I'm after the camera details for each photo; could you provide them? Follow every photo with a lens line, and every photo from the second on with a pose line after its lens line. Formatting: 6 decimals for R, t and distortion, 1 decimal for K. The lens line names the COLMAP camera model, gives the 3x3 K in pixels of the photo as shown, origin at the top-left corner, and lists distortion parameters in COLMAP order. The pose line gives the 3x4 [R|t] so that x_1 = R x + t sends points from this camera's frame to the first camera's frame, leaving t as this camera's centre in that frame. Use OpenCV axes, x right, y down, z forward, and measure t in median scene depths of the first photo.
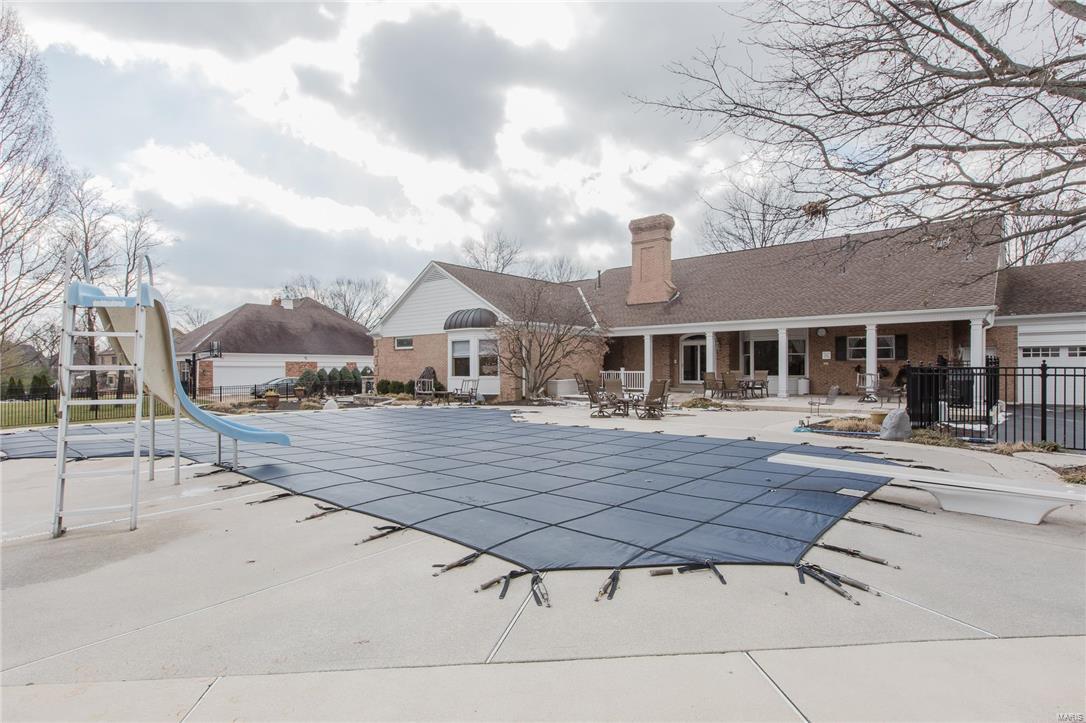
lens RADIAL K [[564.1, 0, 546.9], [0, 564.1, 370.9], [0, 0, 1]] dist [0.028205, -0.000161]
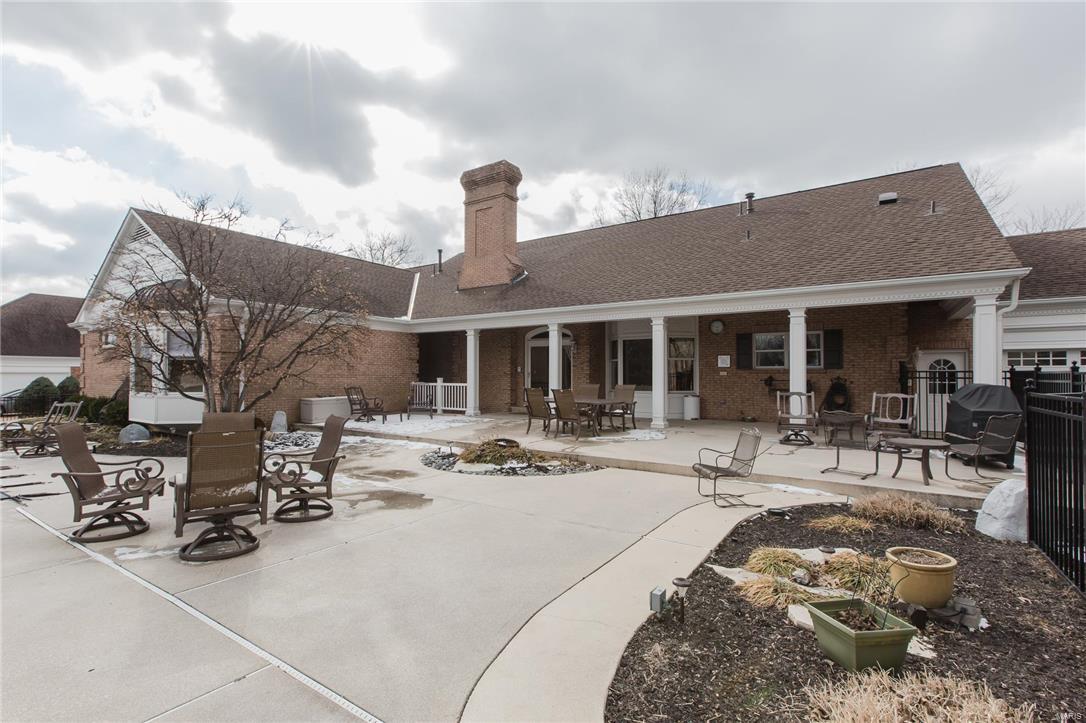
lens RADIAL K [[498.2, 0, 538.3], [0, 498.2, 371.4], [0, 0, 1]] dist [-0.000496, -0.000312]
pose [[0.993403, 0.004894, 0.114574, 0.189721], [-0.003613, 0.999929, -0.011379, -0.007426], [-0.114621, 0.010890, 0.993350, 0.403693]]
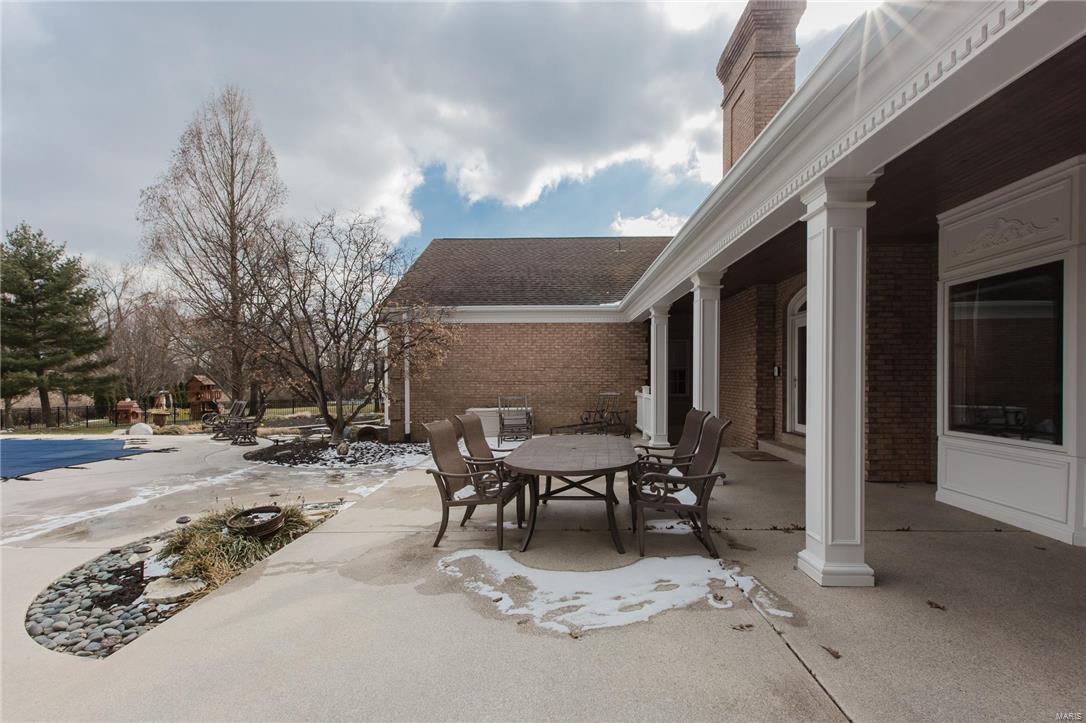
lens RADIAL K [[477.8, 0, 510.4], [0, 477.8, 364.5], [0, 0, 1]] dist [-0.000815, -0.000098]
pose [[0.614691, -0.019015, -0.788539, 0.376769], [-0.007542, 0.999522, -0.029981, -0.010973], [0.788732, 0.024376, 0.614254, 0.694004]]
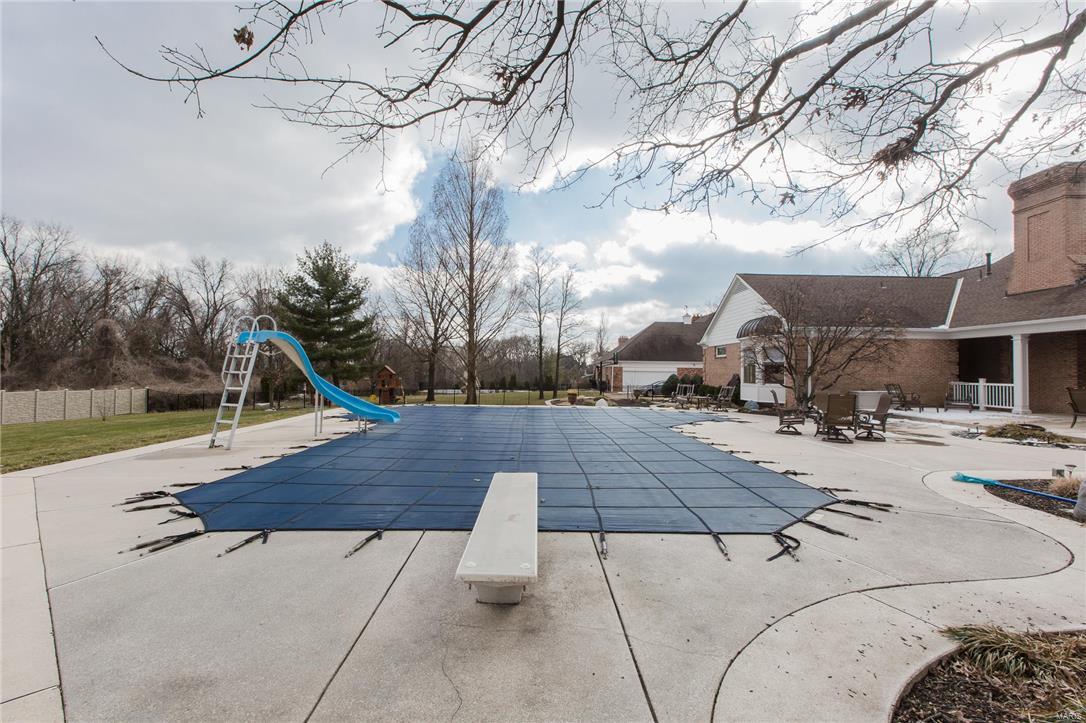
lens RADIAL K [[497.5, 0, 529.2], [0, 497.5, 355.3], [0, 0, 1]] dist [0.002865, 0.000614]
pose [[0.651136, -0.012624, -0.758856, 0.256597], [-0.018422, 0.999304, -0.032431, -0.004147], [0.758737, 0.035097, 0.650451, 0.099006]]
